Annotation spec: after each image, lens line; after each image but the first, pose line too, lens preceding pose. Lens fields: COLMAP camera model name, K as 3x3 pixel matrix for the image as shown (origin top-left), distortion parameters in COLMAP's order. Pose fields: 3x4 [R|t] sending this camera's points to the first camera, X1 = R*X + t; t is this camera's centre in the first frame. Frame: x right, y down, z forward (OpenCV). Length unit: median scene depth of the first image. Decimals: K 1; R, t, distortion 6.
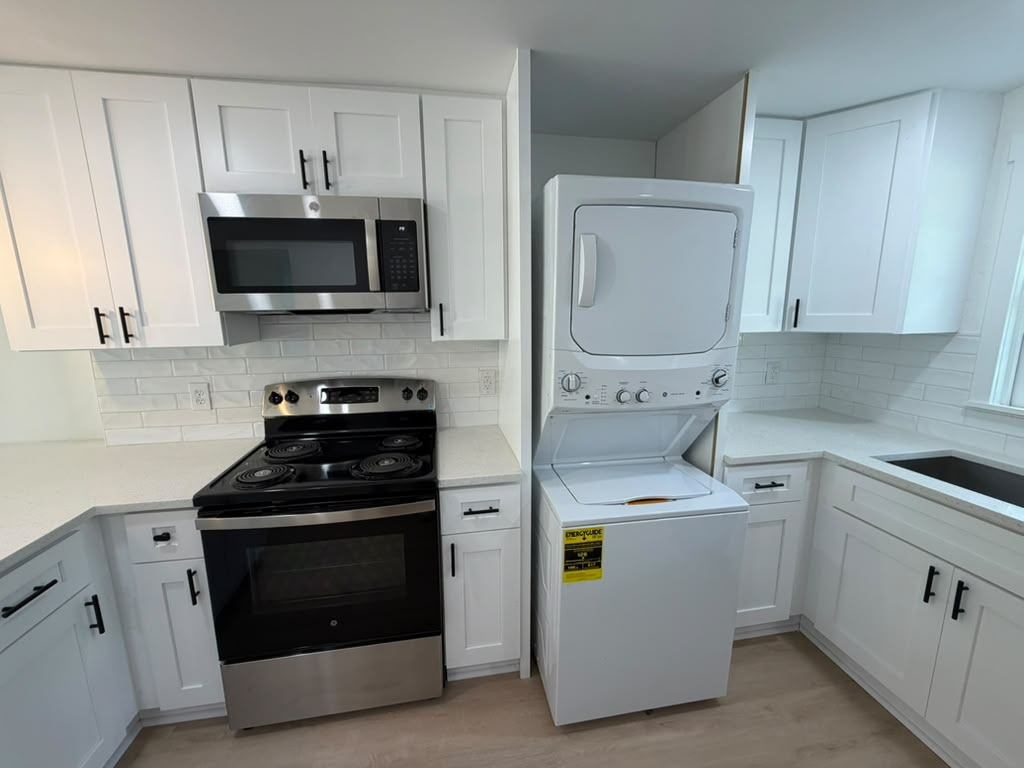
lens RADIAL K [[408.7, 0, 513.4], [0, 408.7, 383.7], [0, 0, 1]] dist [-0.001336, 0.000300]
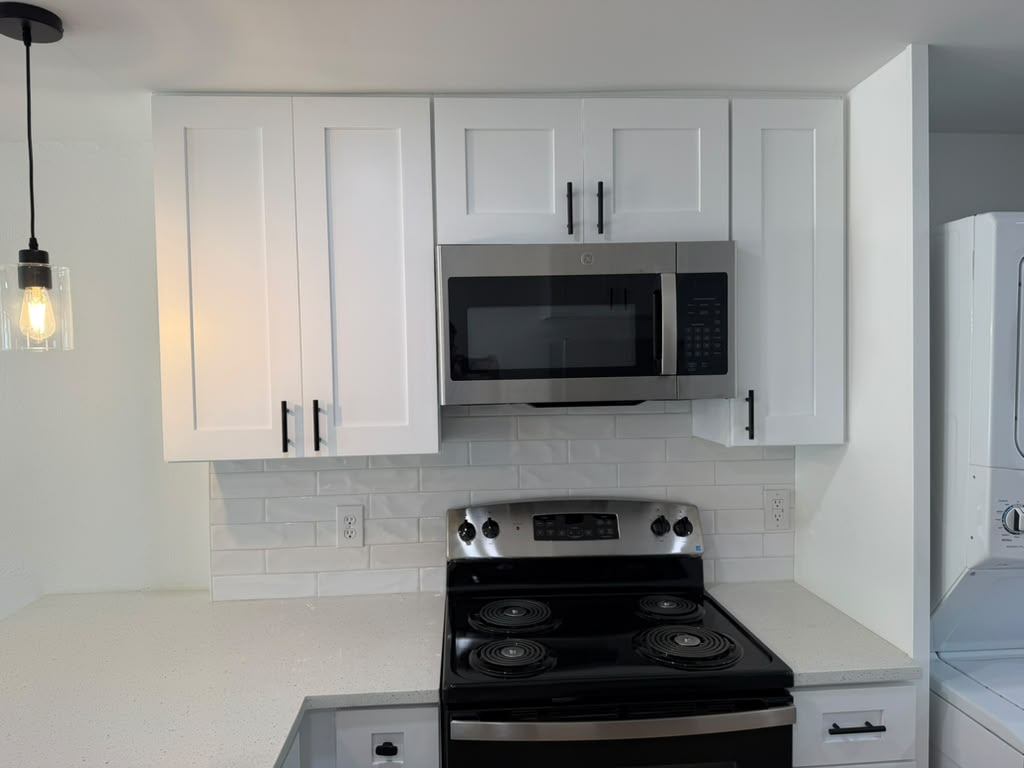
lens RADIAL K [[729.9, 0, 514.7], [0, 729.9, 380.9], [0, 0, 1]] dist [0.031514, -0.025356]
pose [[0.995420, -0.003815, -0.095523, -0.478870], [-0.010554, 0.988709, -0.149474, -0.033096], [0.095015, 0.149798, 0.984141, -0.211888]]
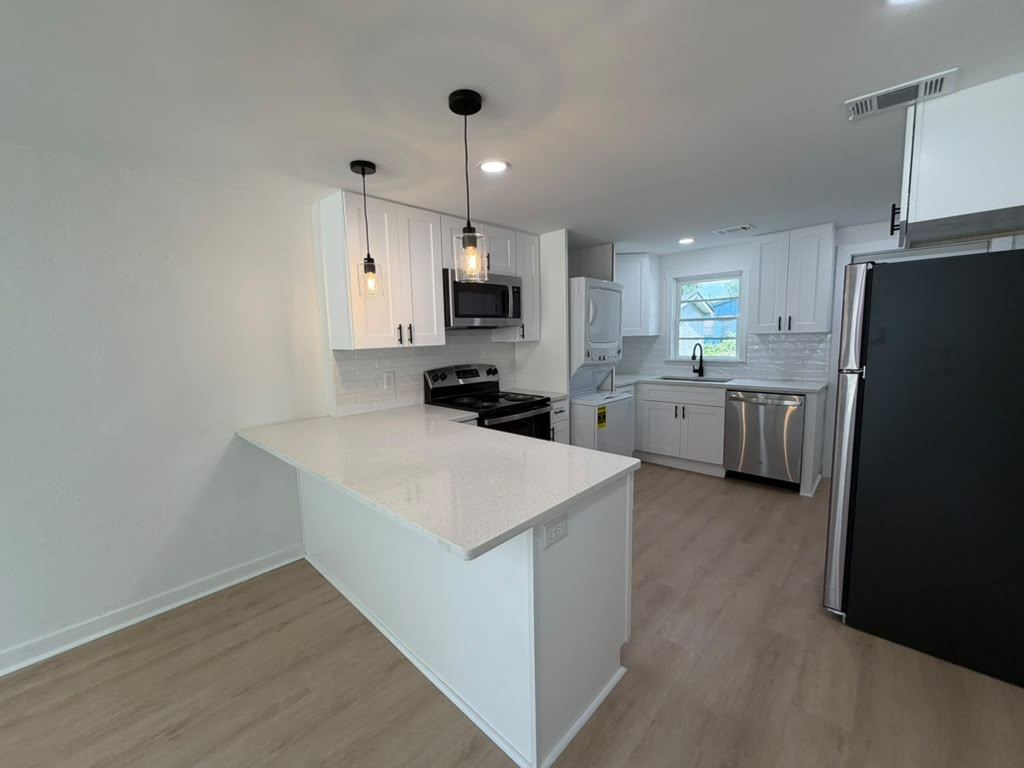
lens RADIAL K [[408.7, 0, 507.7], [0, 408.7, 384.1], [0, 0, 1]] dist [-0.001336, 0.000300]
pose [[0.798922, -0.082552, 0.595742, -1.678134], [0.124289, 0.991815, -0.029243, 0.186699], [-0.588452, 0.097407, 0.802644, -0.704516]]
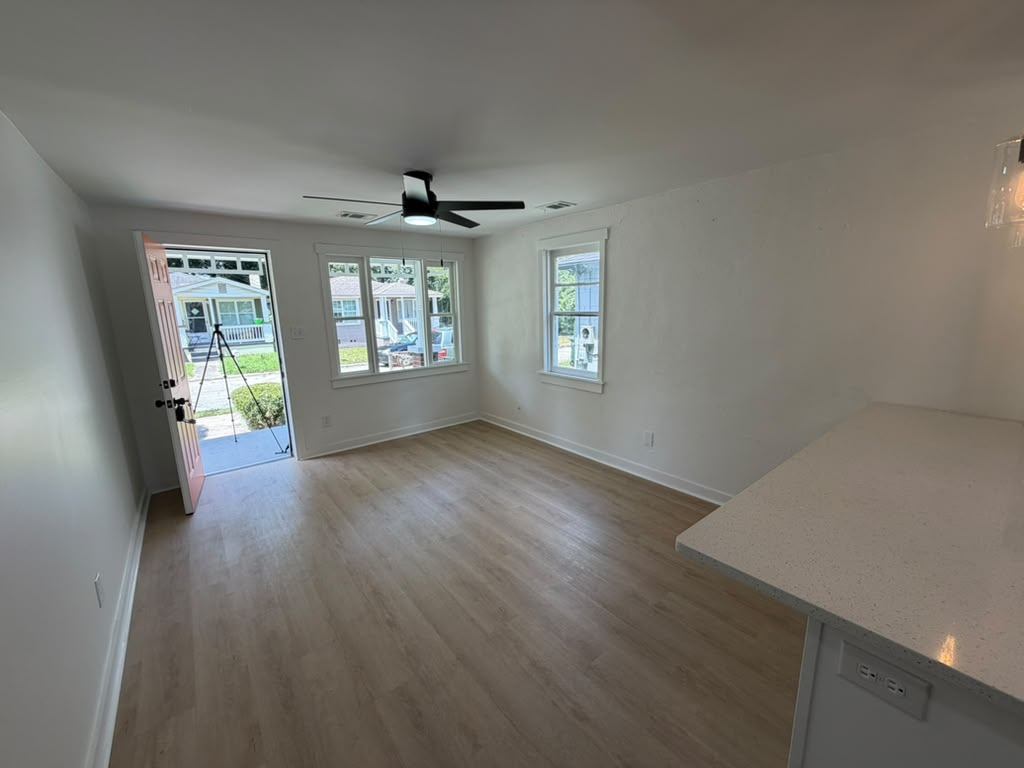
lens RADIAL K [[408.7, 0, 511.2], [0, 408.7, 383.2], [0, 0, 1]] dist [-0.001336, 0.000300]
pose [[0.487505, 0.163850, -0.857608, -0.926948], [-0.133767, 0.984654, 0.112083, 0.124362], [0.862813, 0.060078, 0.501941, -0.706795]]
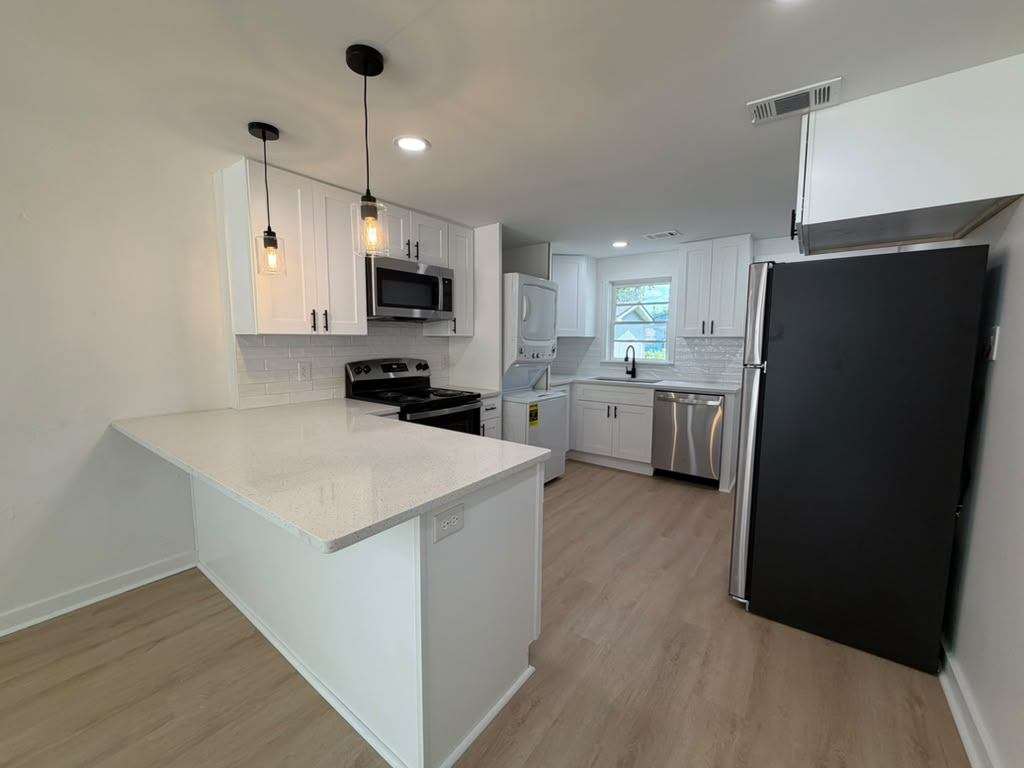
lens RADIAL K [[408.7, 0, 508.6], [0, 408.7, 384.2], [0, 0, 1]] dist [-0.001336, 0.000300]
pose [[0.723853, -0.061400, 0.687216, -1.554842], [0.110292, 0.993521, -0.027405, 0.249105], [-0.681082, 0.095631, 0.725936, -0.730335]]
